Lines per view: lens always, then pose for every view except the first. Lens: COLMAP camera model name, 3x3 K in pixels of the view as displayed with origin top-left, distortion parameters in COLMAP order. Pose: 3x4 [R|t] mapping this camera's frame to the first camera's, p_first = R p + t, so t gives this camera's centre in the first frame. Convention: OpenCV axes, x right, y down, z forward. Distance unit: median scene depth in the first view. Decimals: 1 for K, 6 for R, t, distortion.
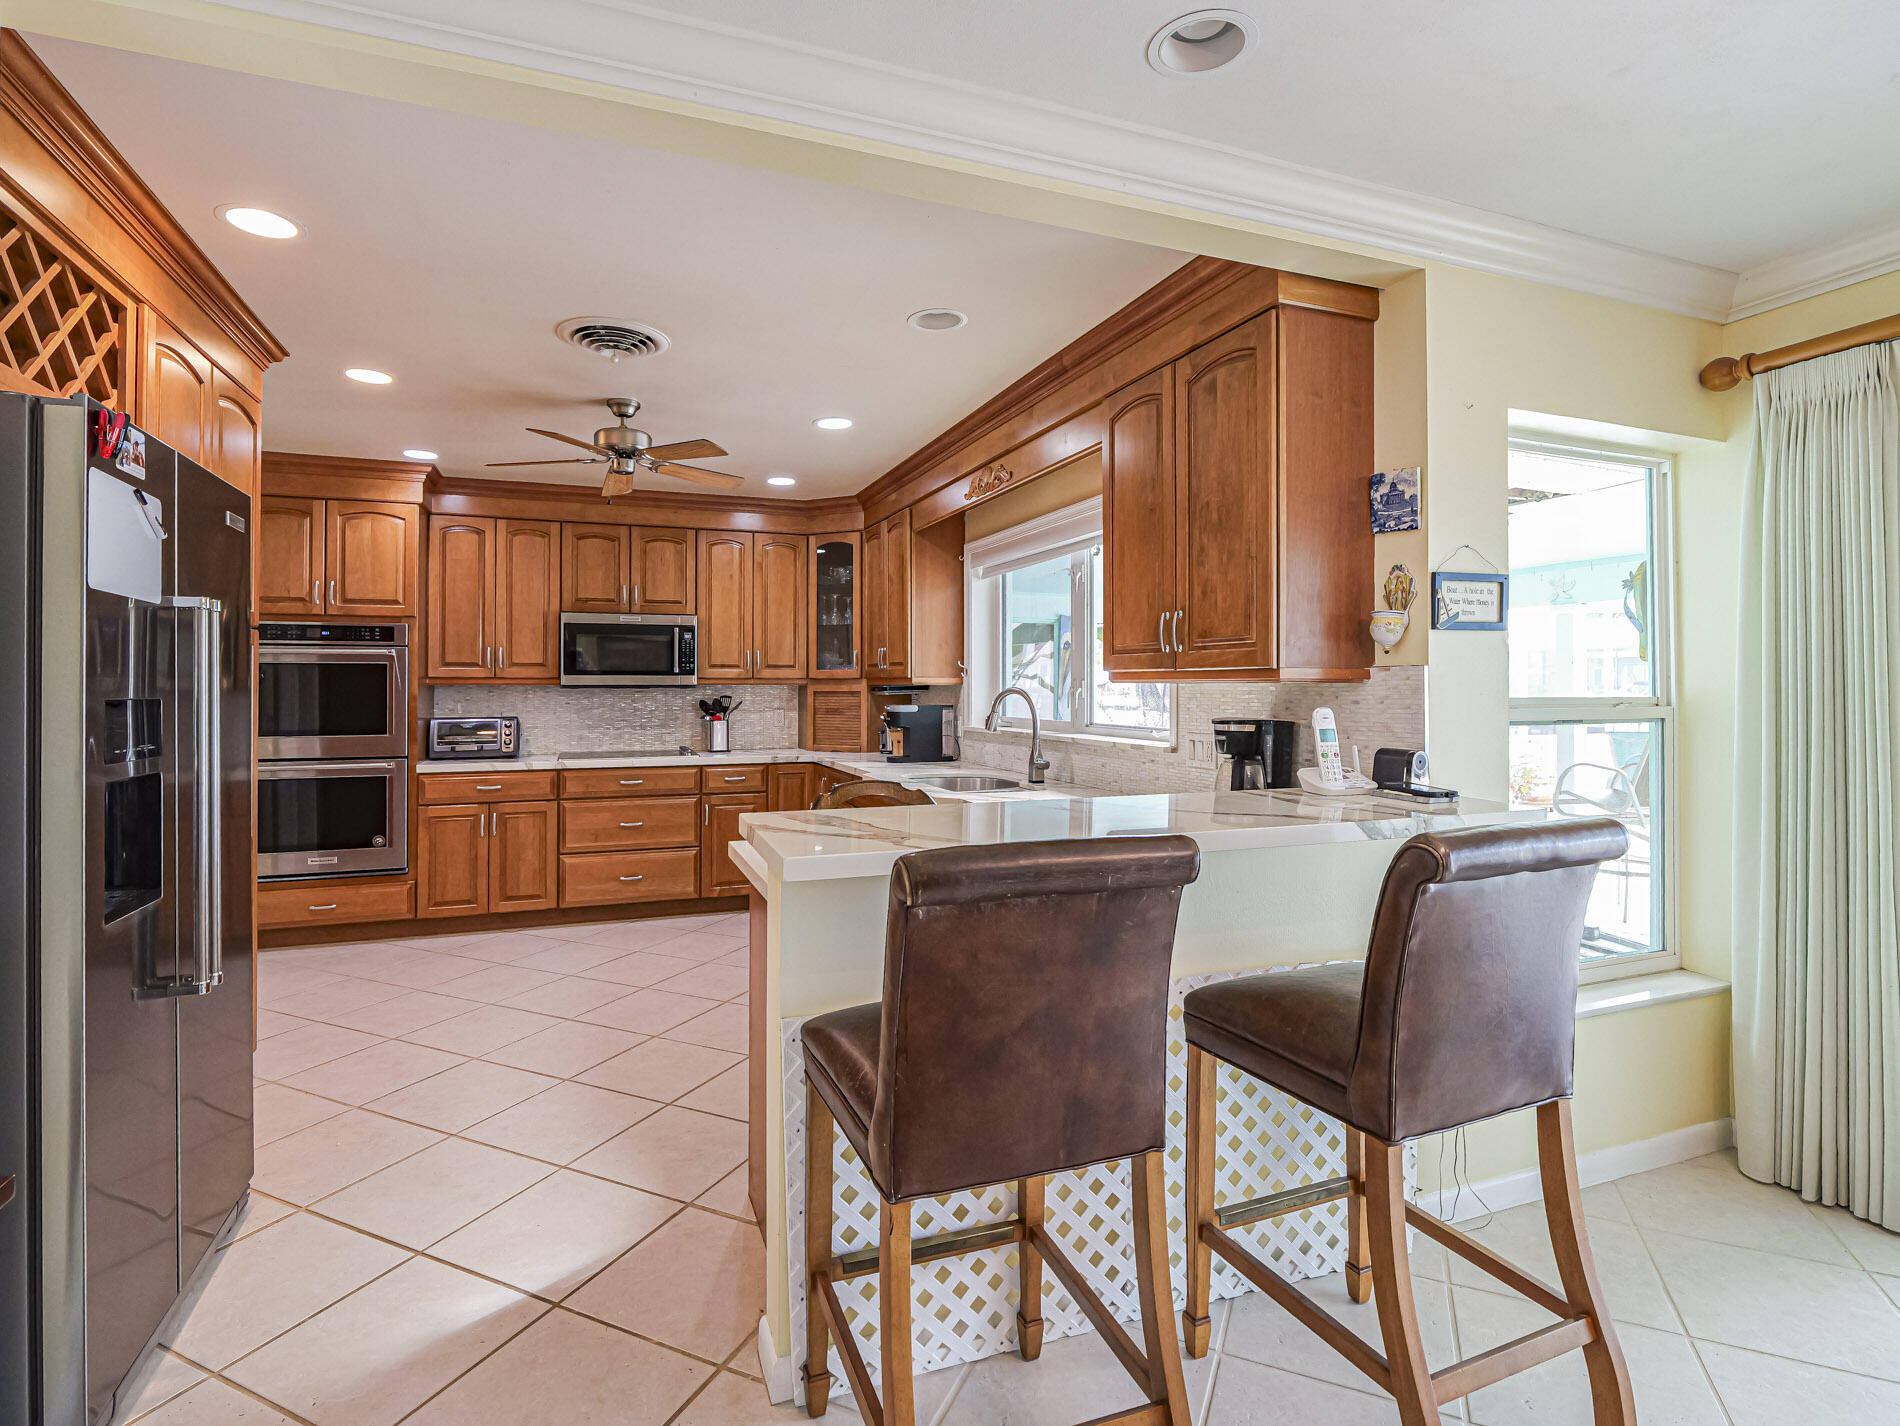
lens RADIAL K [[979.6, 0, 950.5], [0, 979.6, 677.3], [0, 0, 1]] dist [-0.004340, -0.002587]
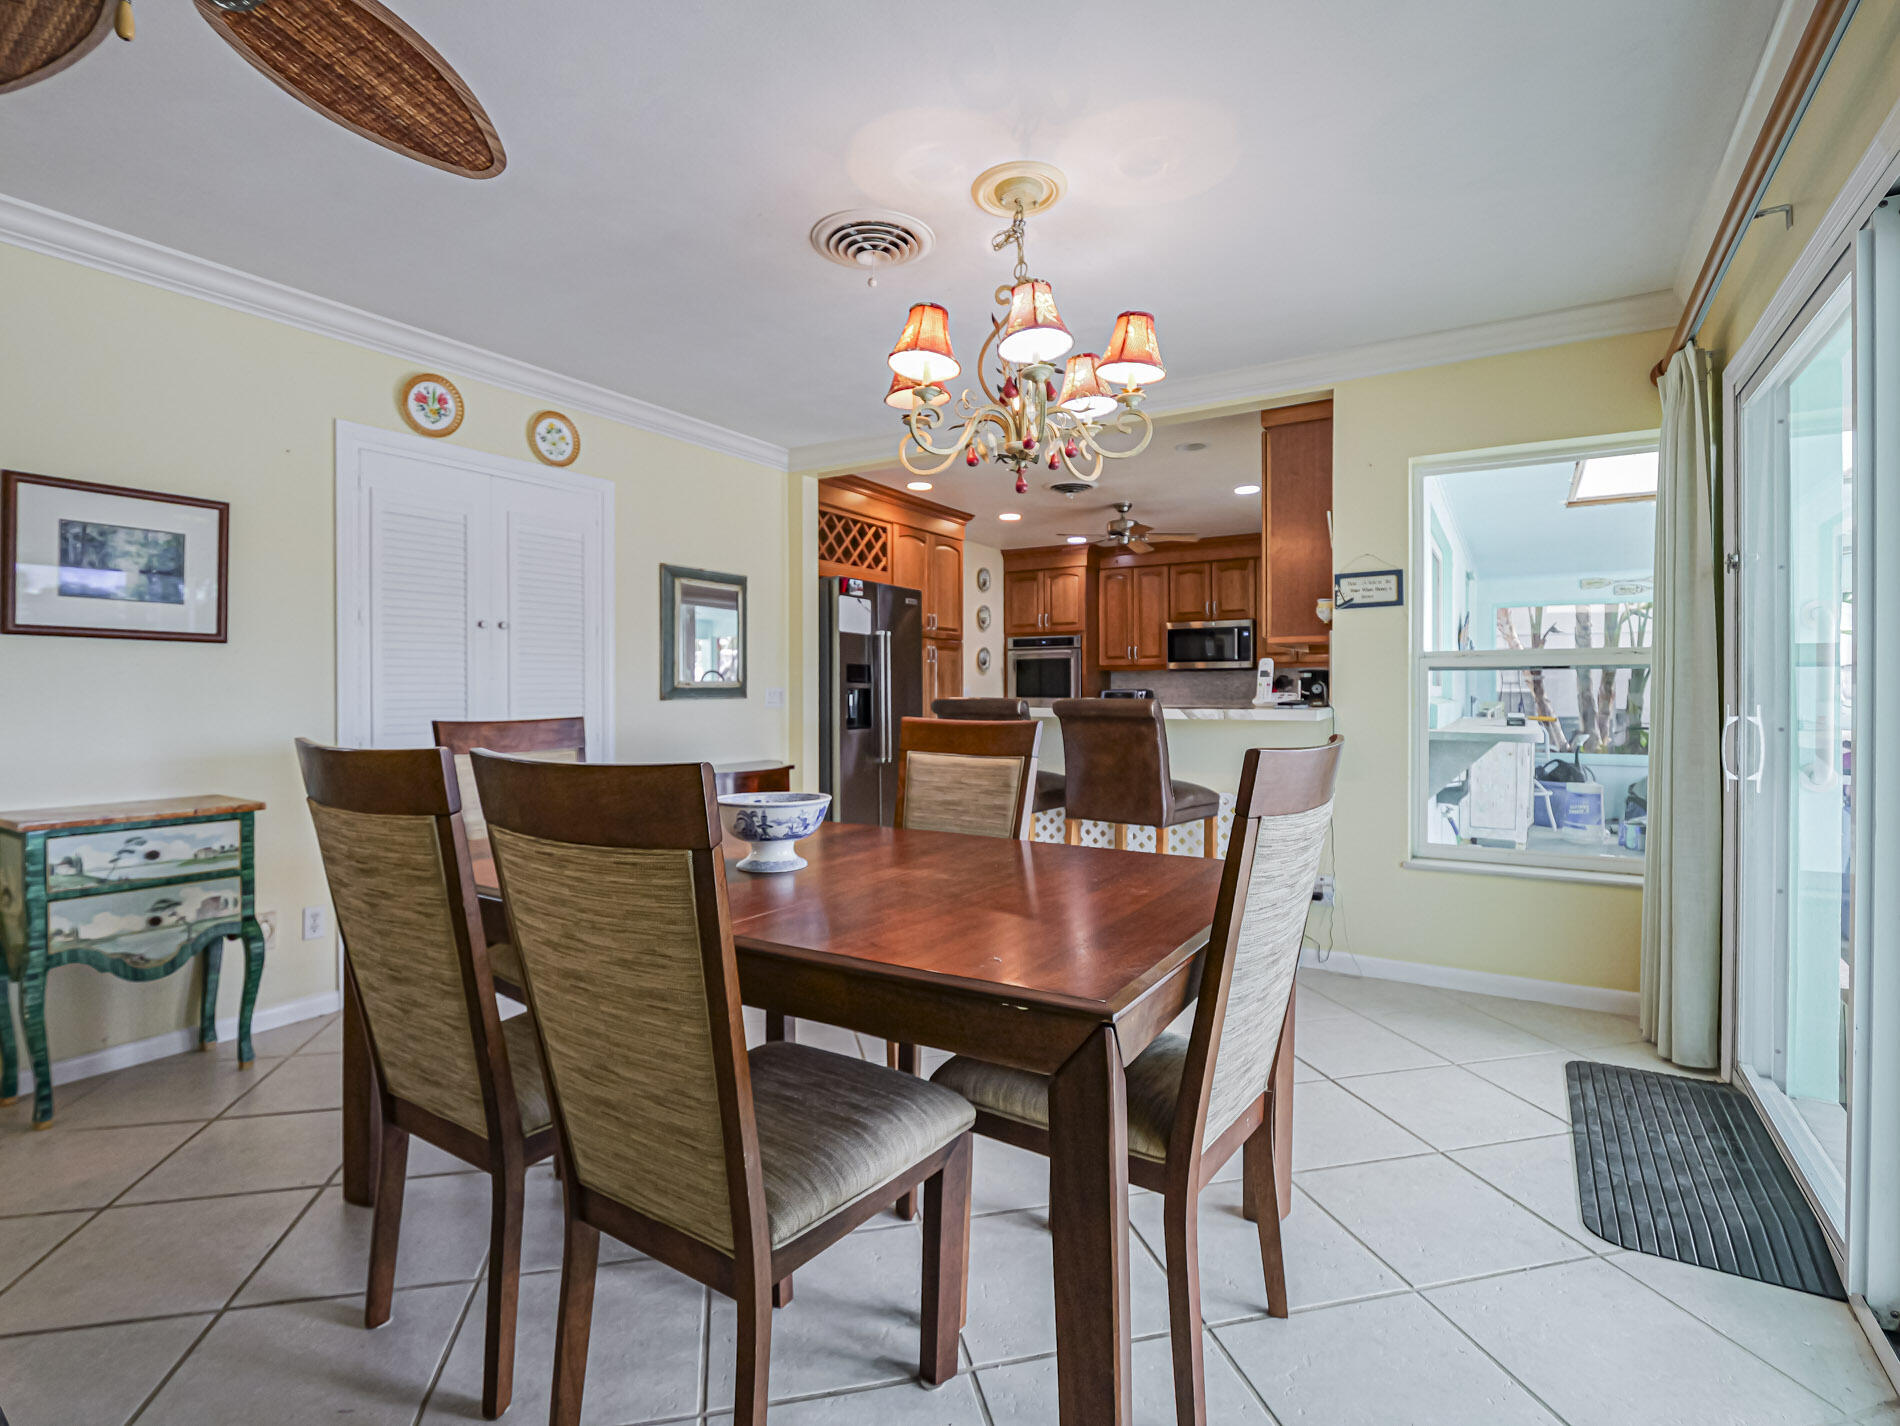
lens RADIAL K [[941.2, 0, 914.9], [0, 941.2, 695.9], [0, 0, 1]] dist [-0.006486, -0.005855]
pose [[0.579026, 0.002118, -0.815306, 0.637156], [0.010388, 0.999896, 0.009975, 0.034031], [0.815243, -0.014245, 0.578944, -0.226668]]
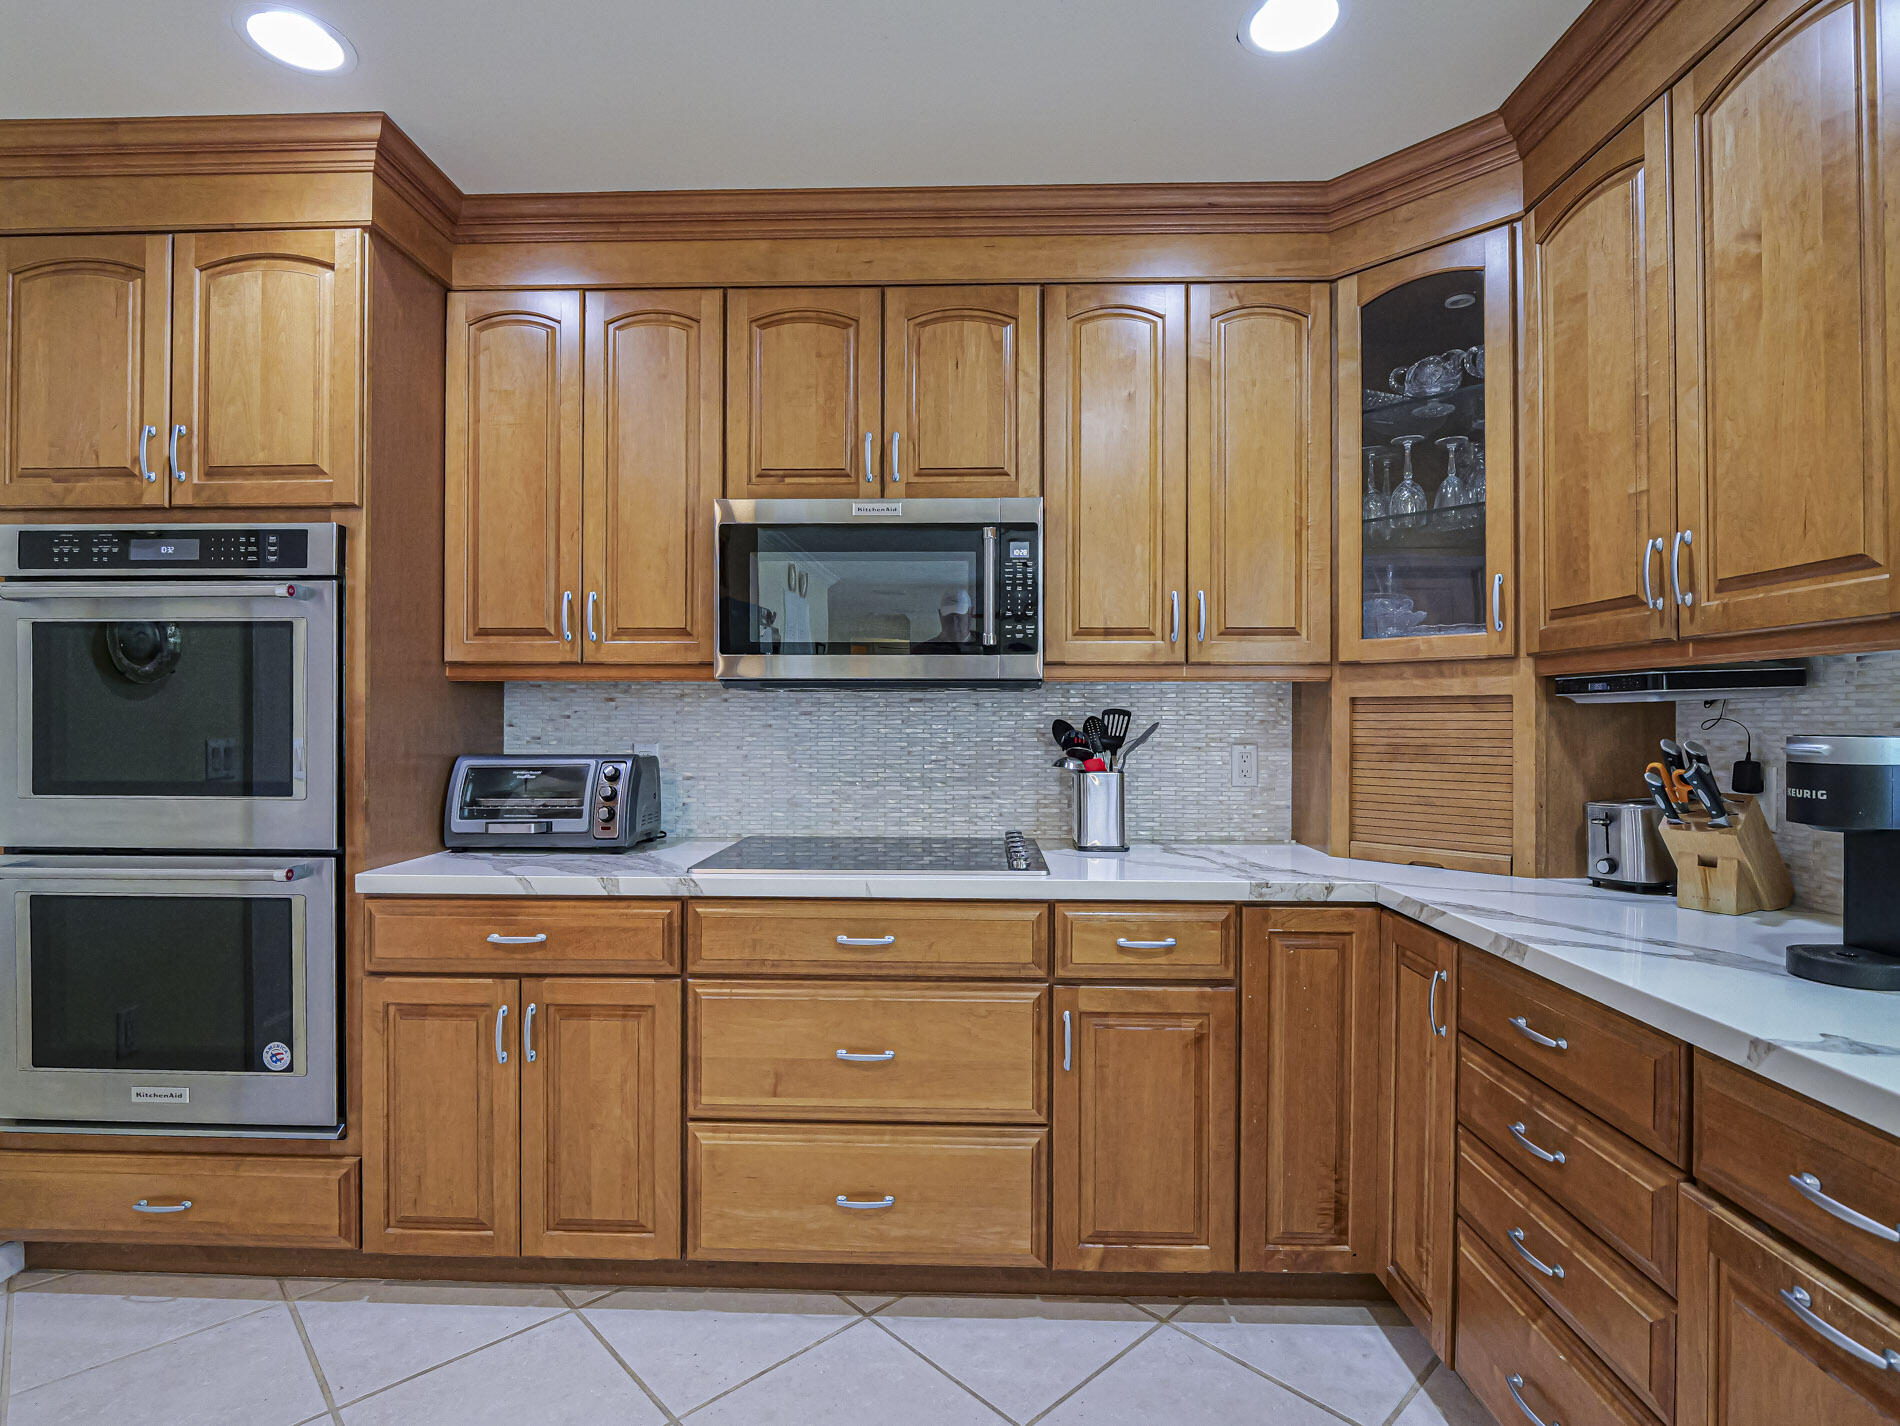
lens RADIAL K [[941.2, 0, 943.0], [0, 941.2, 707.3], [0, 0, 1]] dist [-0.006486, -0.005855]
pose [[0.921856, -0.001730, -0.387528, -0.167219], [0.000939, 0.999997, -0.002229, 0.021512], [0.387530, 0.001691, 0.921855, 0.708159]]
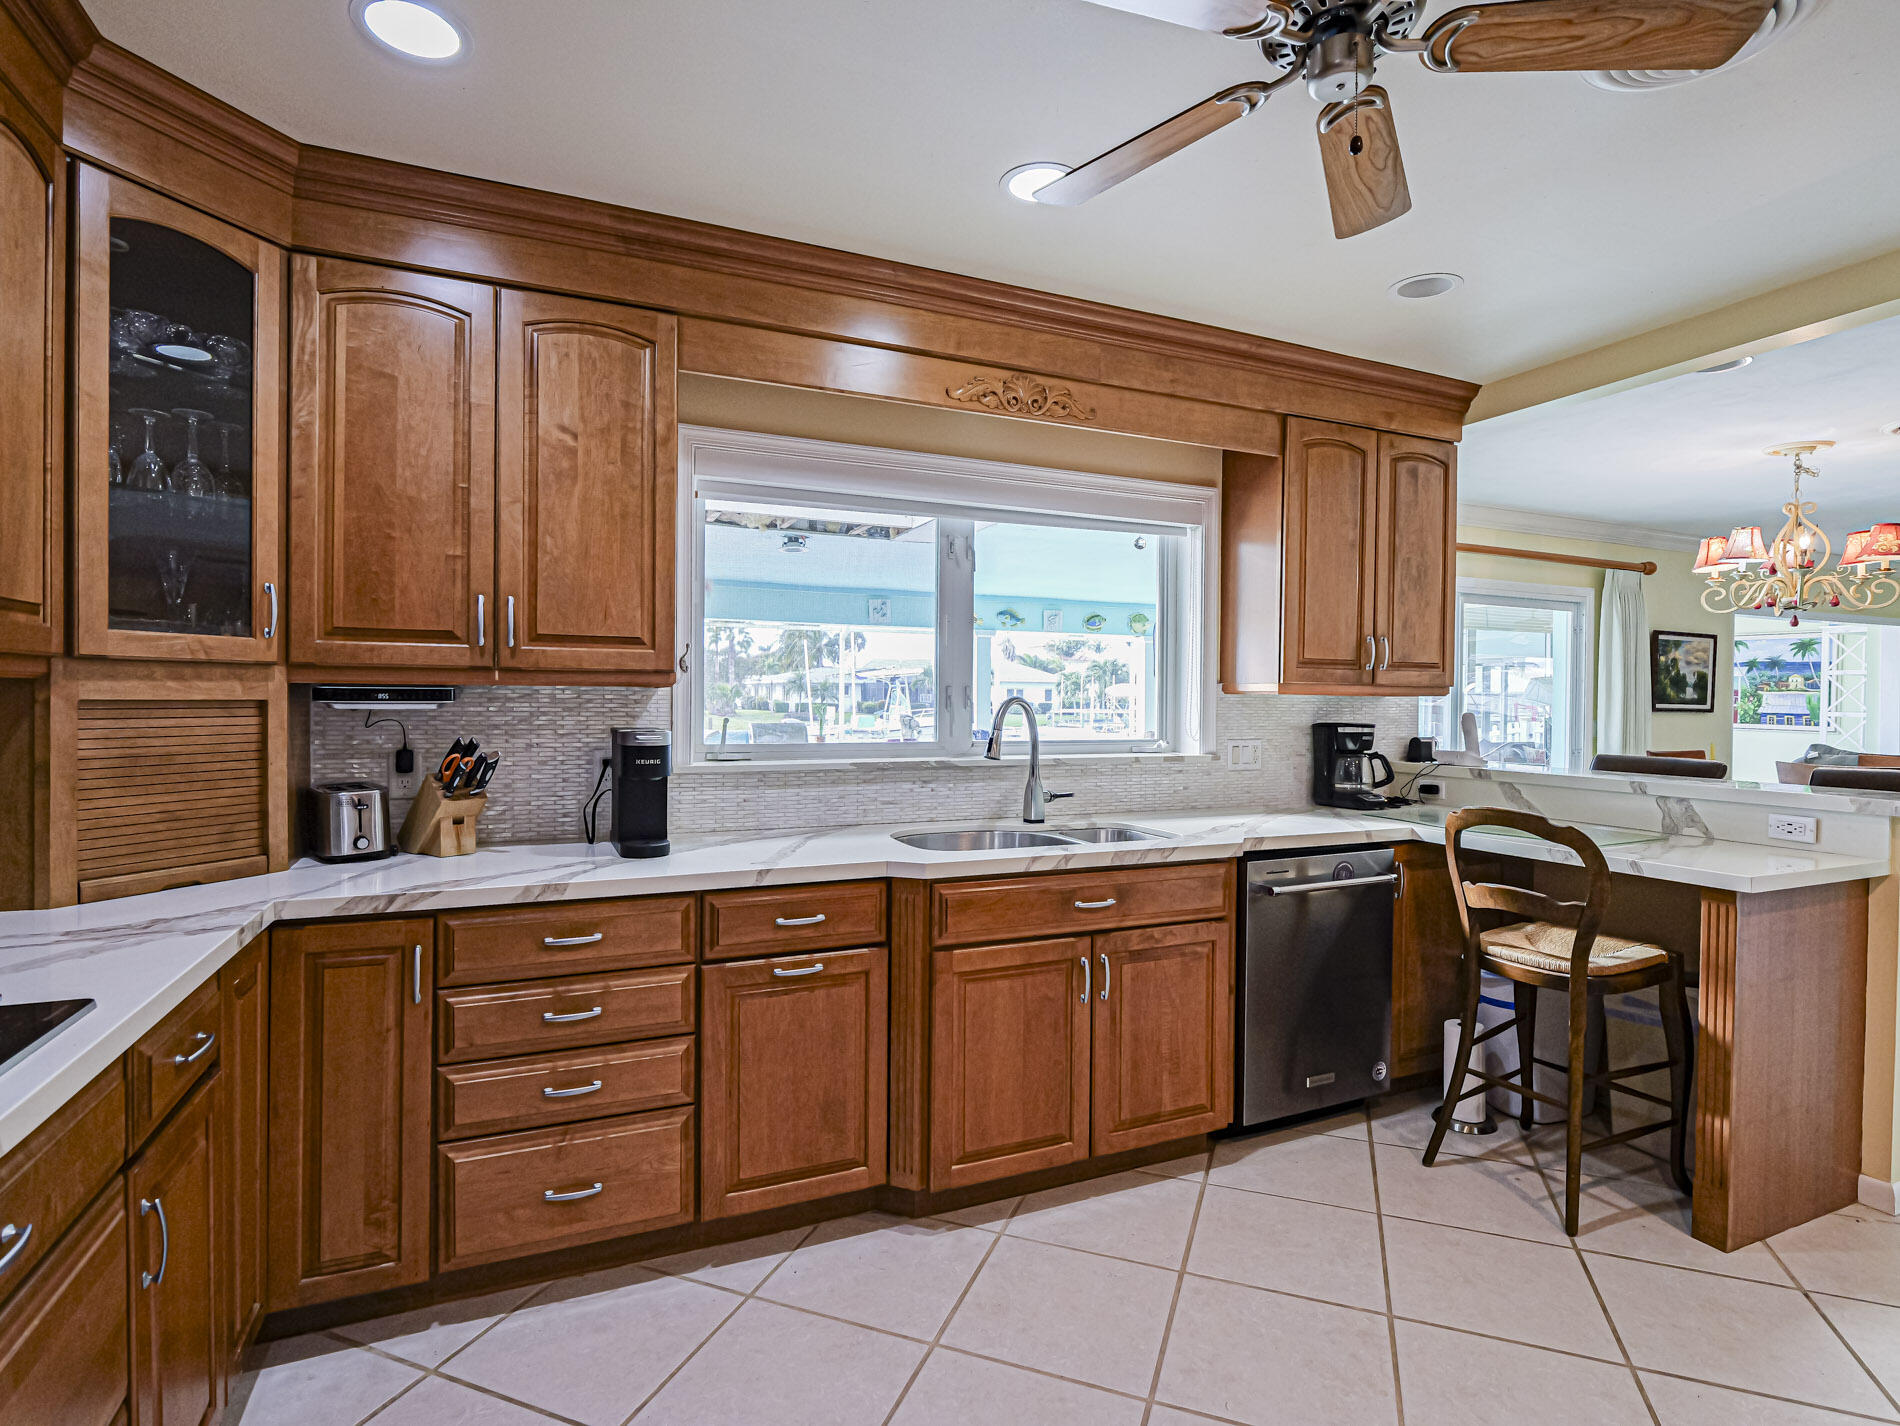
lens RADIAL K [[979.6, 0, 944.5], [0, 979.6, 698.4], [0, 0, 1]] dist [-0.004340, -0.002587]
pose [[-0.039572, -0.003253, 0.999211, -0.512418], [-0.019156, 0.999813, 0.002496, 0.009093], [-0.999033, -0.019042, -0.039627, 0.873293]]
